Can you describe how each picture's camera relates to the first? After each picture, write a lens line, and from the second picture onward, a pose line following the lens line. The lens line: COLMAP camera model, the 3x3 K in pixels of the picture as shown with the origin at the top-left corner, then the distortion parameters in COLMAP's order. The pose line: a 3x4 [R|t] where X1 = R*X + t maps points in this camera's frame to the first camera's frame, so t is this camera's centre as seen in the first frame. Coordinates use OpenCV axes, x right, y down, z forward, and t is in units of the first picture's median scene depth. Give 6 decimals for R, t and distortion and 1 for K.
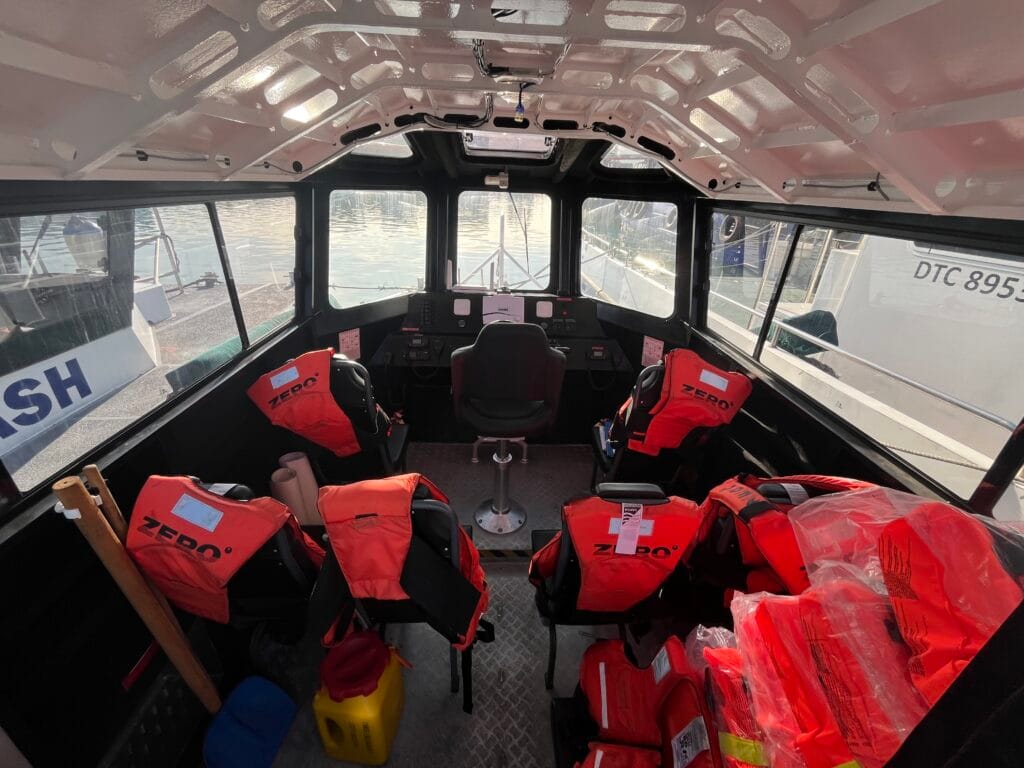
lens RADIAL K [[424.6, 0, 512.0], [0, 424.6, 384.0], [0, 0, 1]] dist [-0.001722, -0.000007]
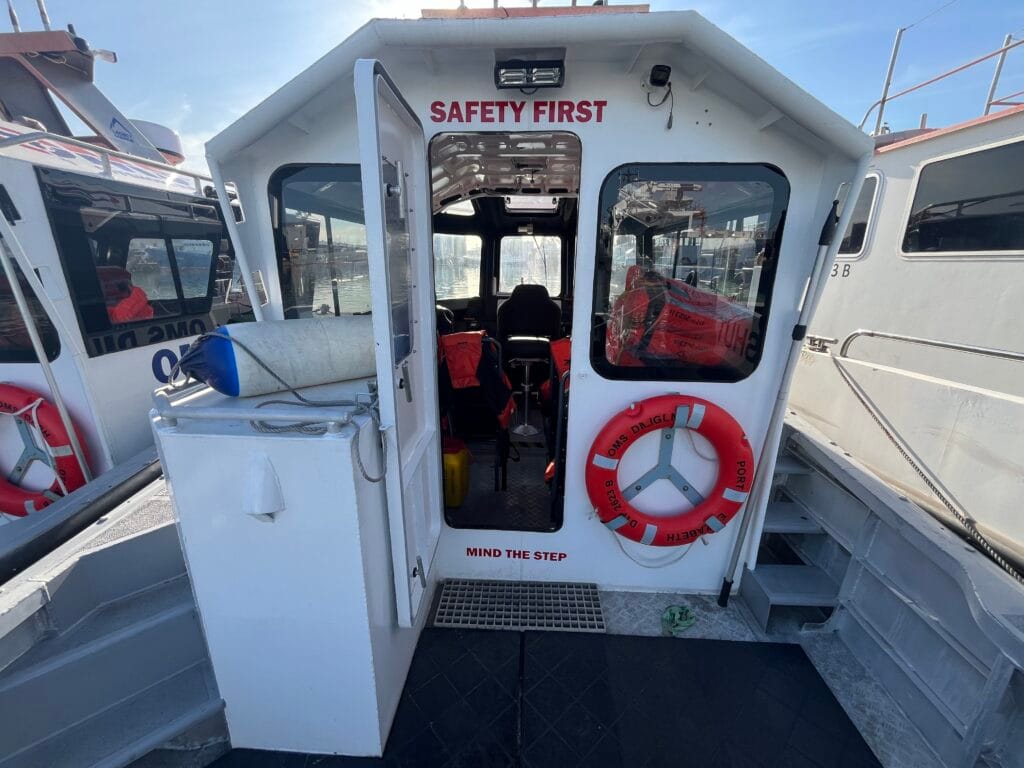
lens RADIAL K [[424.6, 0, 512.0], [0, 424.6, 384.0], [0, 0, 1]] dist [-0.001722, -0.000007]
pose [[0.996298, -0.004710, -0.085841, 0.059804], [-0.008709, 0.987832, -0.155282, 0.425189], [0.085528, 0.155455, 0.984134, -0.588066]]
